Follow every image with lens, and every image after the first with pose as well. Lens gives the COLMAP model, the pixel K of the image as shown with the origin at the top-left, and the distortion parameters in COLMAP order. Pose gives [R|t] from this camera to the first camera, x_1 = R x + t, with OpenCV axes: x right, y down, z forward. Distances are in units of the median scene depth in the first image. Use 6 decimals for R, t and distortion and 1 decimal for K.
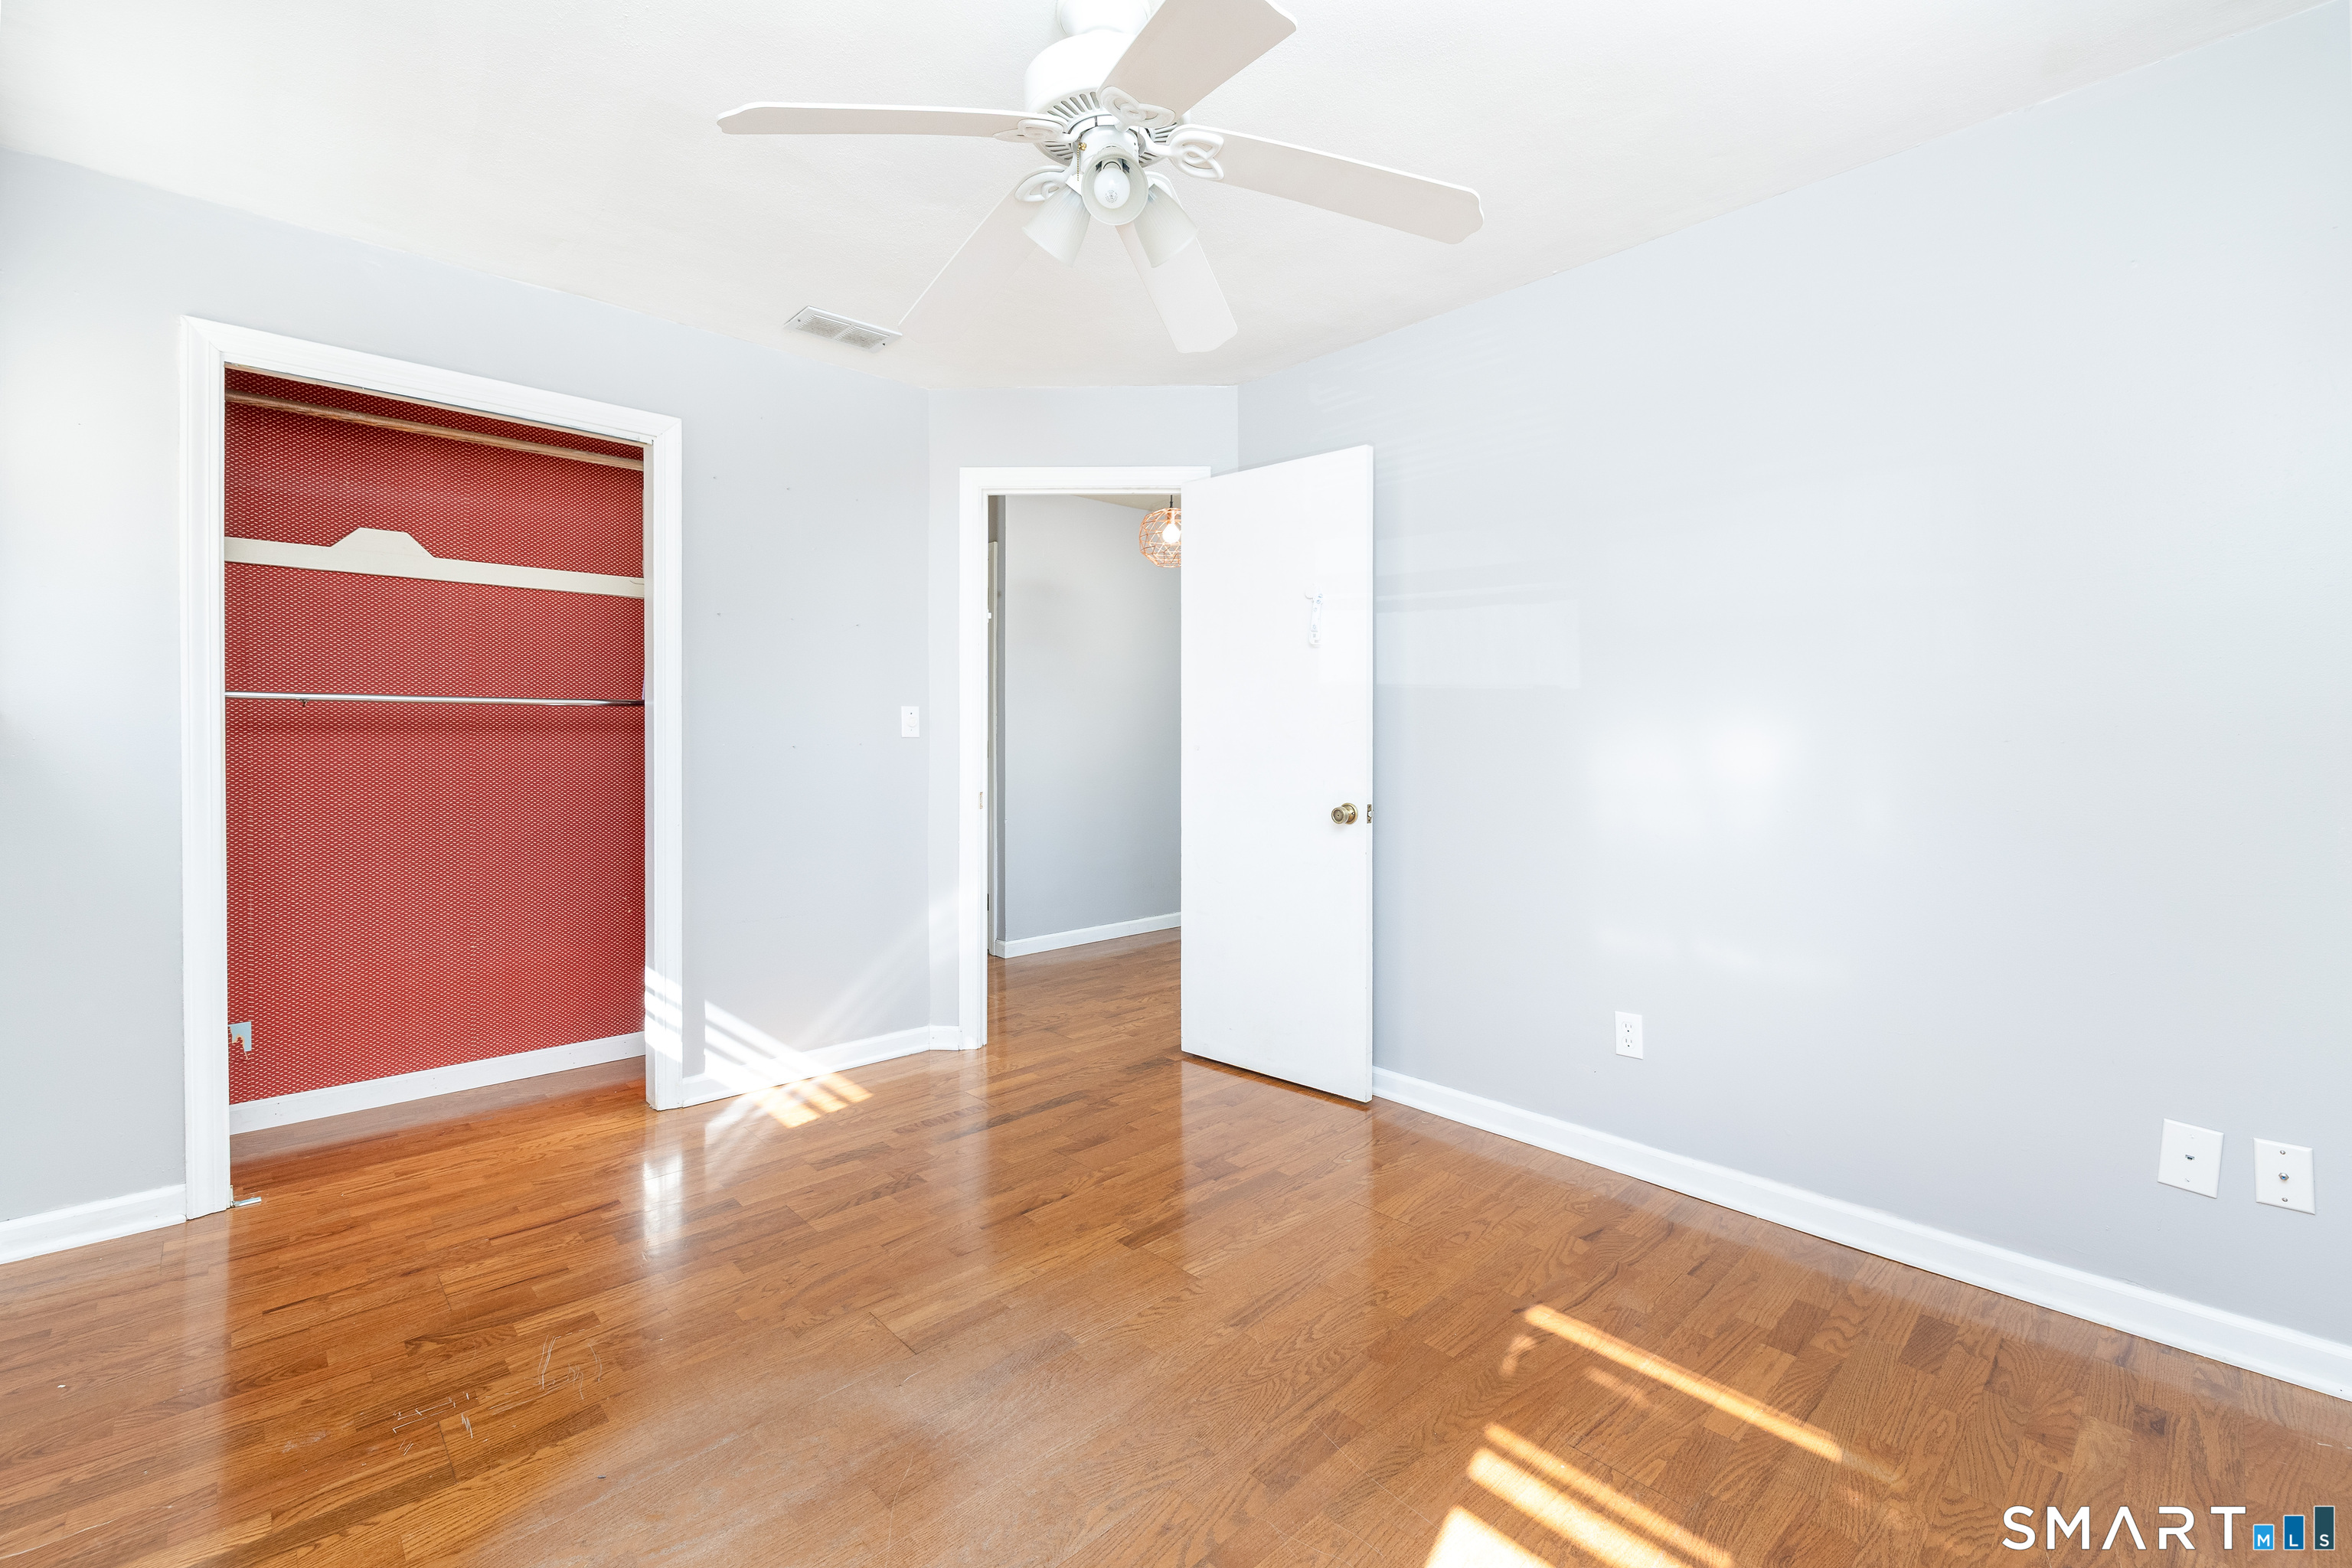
lens RADIAL K [[1010.2, 0, 1164.2], [0, 1010.2, 773.8], [0, 0, 1]] dist [0.001293, -0.000229]
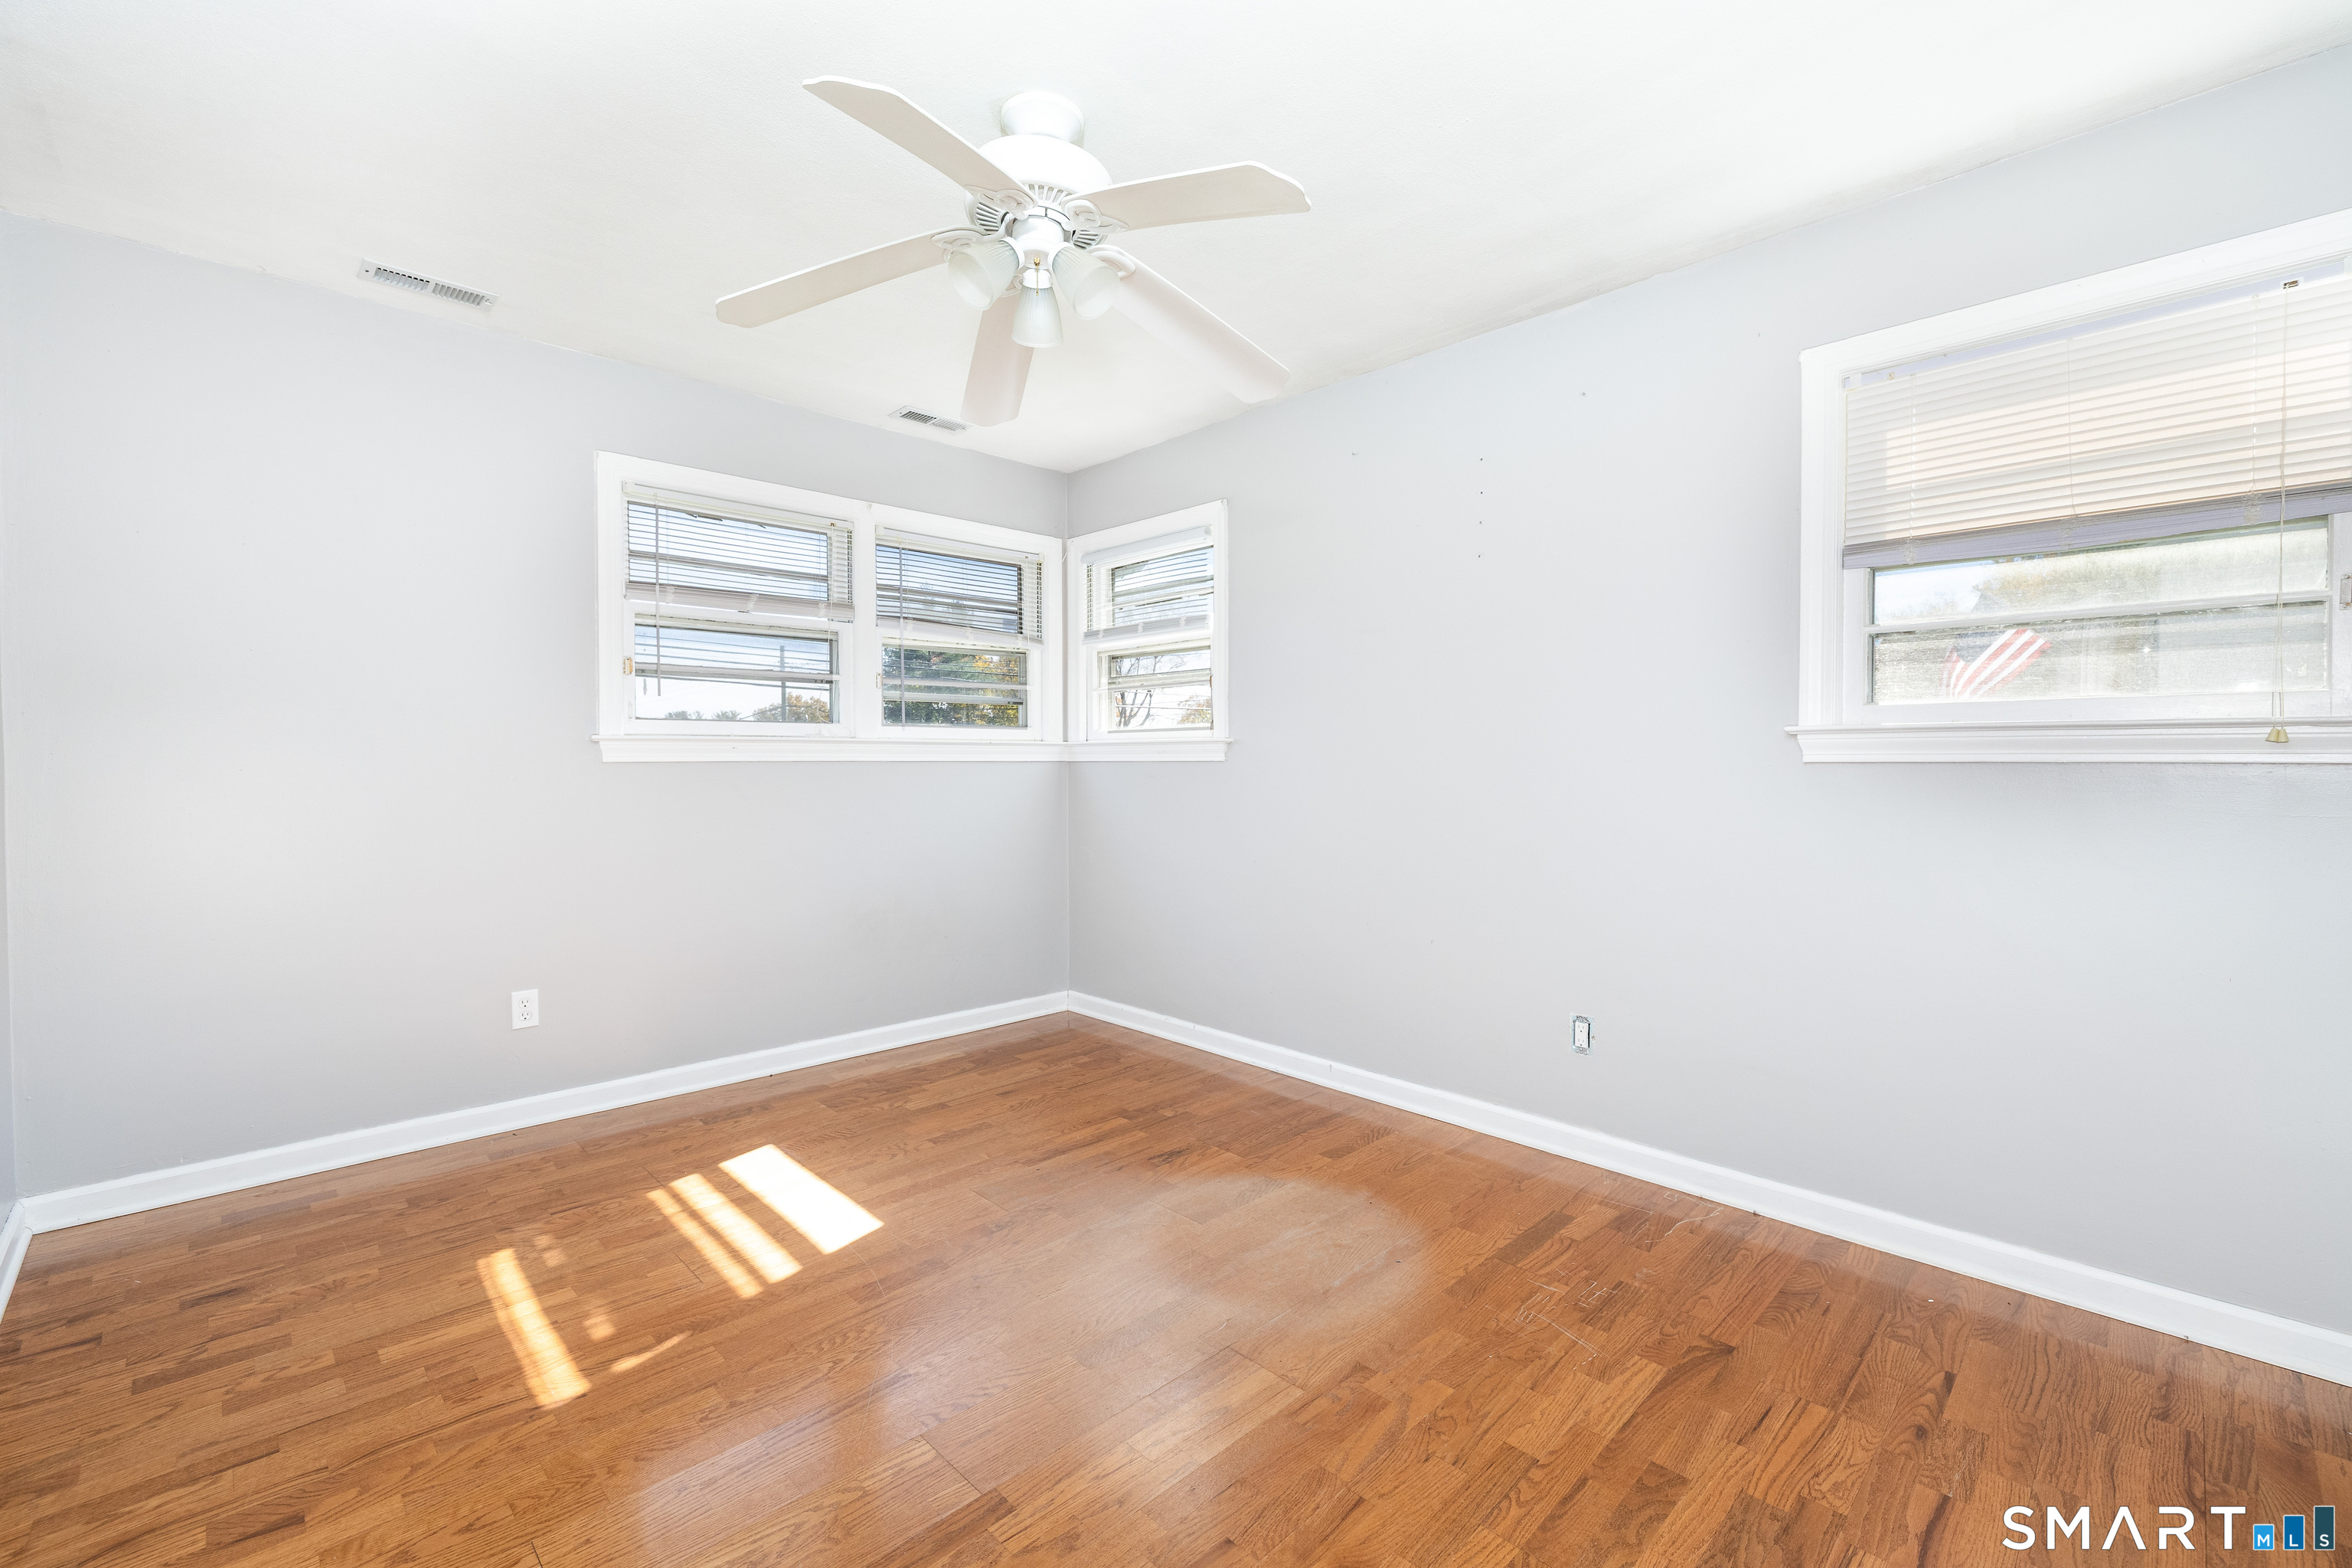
lens RADIAL K [[1010.2, 0, 1164.2], [0, 1010.2, 773.8], [0, 0, 1]] dist [0.001293, -0.000229]
pose [[-0.999893, 0.001013, -0.014625, -0.163273], [0.000238, 0.998601, 0.052883, -0.068735], [0.014658, 0.052873, -0.998494, 1.982260]]
